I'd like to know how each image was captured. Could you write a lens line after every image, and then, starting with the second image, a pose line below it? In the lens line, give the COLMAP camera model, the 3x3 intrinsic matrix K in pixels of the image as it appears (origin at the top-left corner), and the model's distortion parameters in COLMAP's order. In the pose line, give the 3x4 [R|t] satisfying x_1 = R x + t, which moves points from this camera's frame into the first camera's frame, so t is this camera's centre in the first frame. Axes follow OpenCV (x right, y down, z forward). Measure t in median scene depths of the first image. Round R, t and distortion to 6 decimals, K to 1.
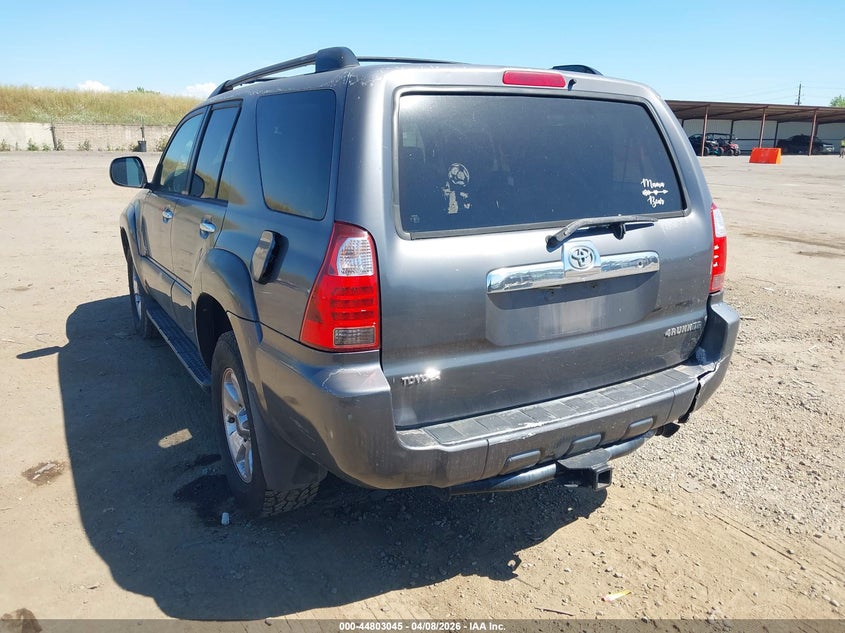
lens RADIAL K [[673.9, 0, 429.3], [0, 673.9, 316.6], [0, 0, 1]] dist [0.008456, -0.001223]
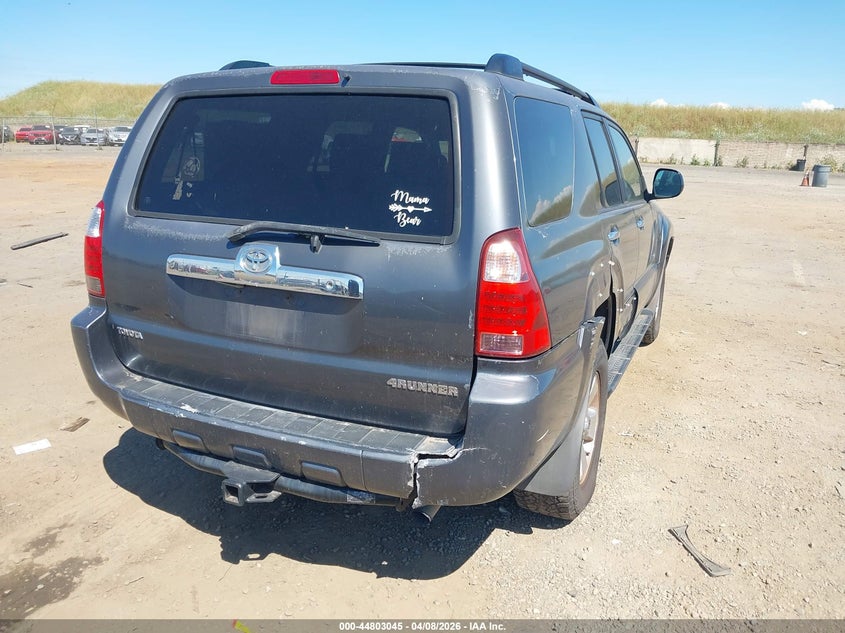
lens RADIAL K [[673.9, 0, 429.3], [0, 673.9, 316.6], [0, 0, 1]] dist [0.008456, -0.001223]
pose [[0.585651, 0.218545, -0.780545, 1.000941], [-0.238506, 0.966798, 0.091740, -0.138741], [0.774679, 0.132437, 0.618331, 0.537105]]
